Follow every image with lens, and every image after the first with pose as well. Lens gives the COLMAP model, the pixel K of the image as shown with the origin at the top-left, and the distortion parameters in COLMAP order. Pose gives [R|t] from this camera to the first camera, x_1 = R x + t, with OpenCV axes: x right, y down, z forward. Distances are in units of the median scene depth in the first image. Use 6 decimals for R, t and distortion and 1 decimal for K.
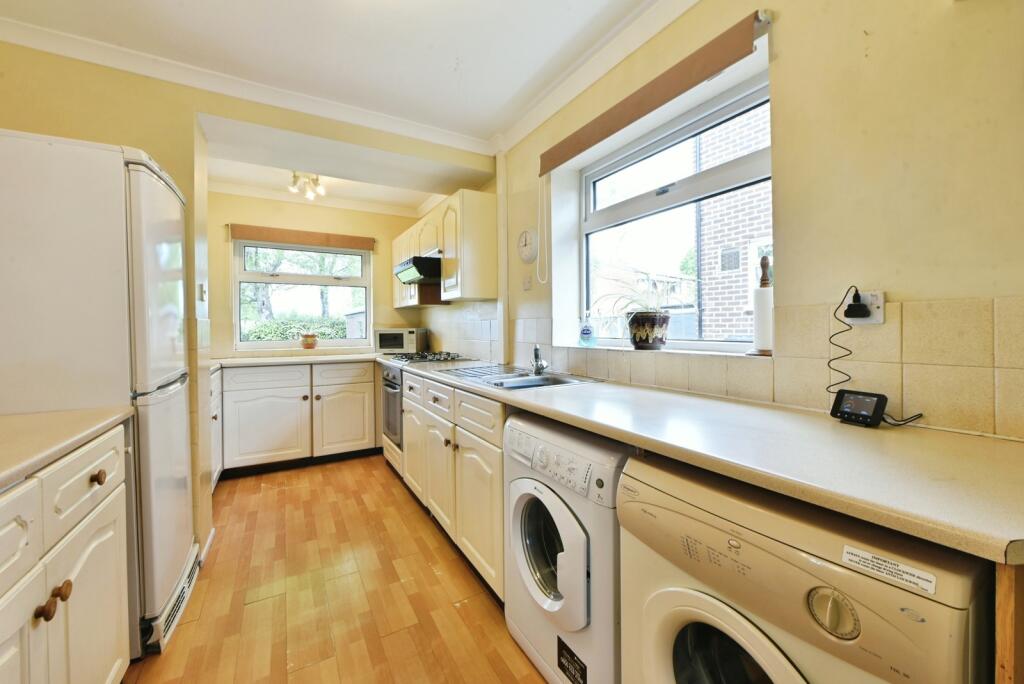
lens RADIAL K [[396.8, 0, 514.0], [0, 396.8, 333.0], [0, 0, 1]] dist [-0.013481, -0.000144]
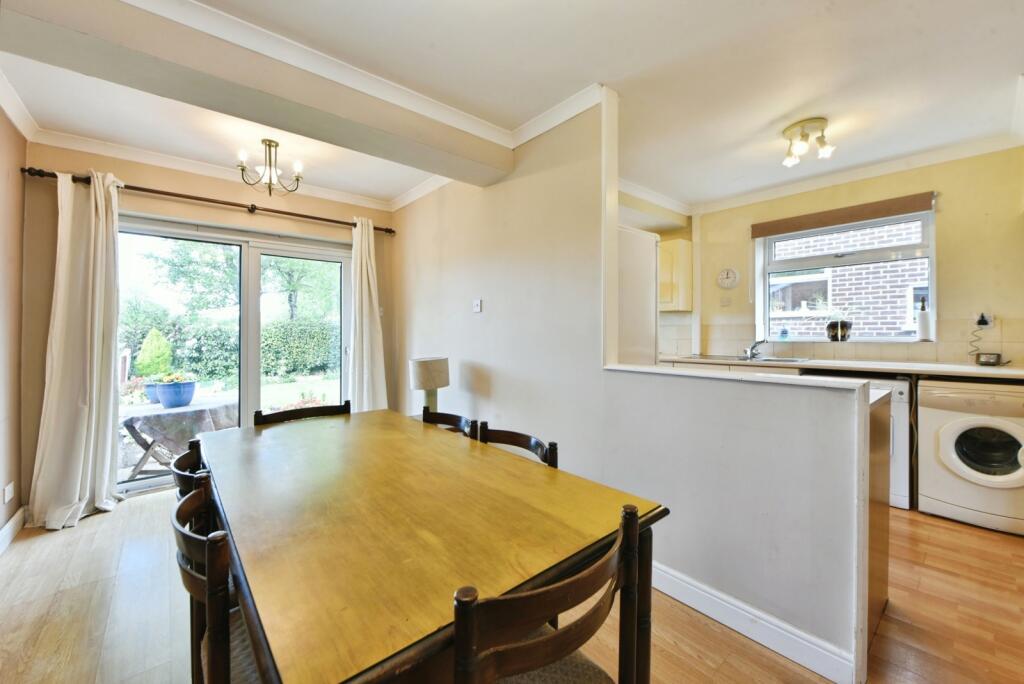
lens RADIAL K [[396.8, 0, 512.1], [0, 396.8, 336.2], [0, 0, 1]] dist [-0.013481, -0.000144]
pose [[0.983324, 0.004500, 0.181804, -1.530987], [-0.003115, 0.999964, -0.007905, 0.037913], [-0.181833, 0.007207, 0.983303, -0.548030]]
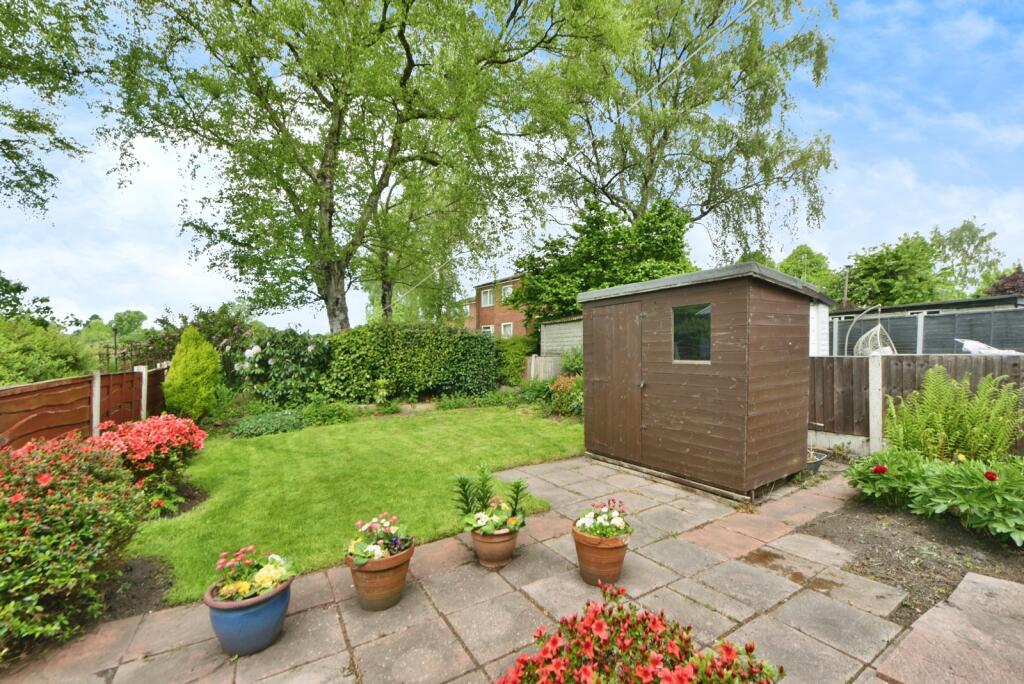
lens RADIAL K [[396.8, 0, 512.9], [0, 396.8, 351.1], [0, 0, 1]] dist [-0.013481, -0.000144]
pose [[0.999884, -0.000466, 0.015193, -2.995045], [0.000721, 0.999858, -0.016834, 0.186589], [-0.015183, 0.016843, 0.999743, 2.902069]]
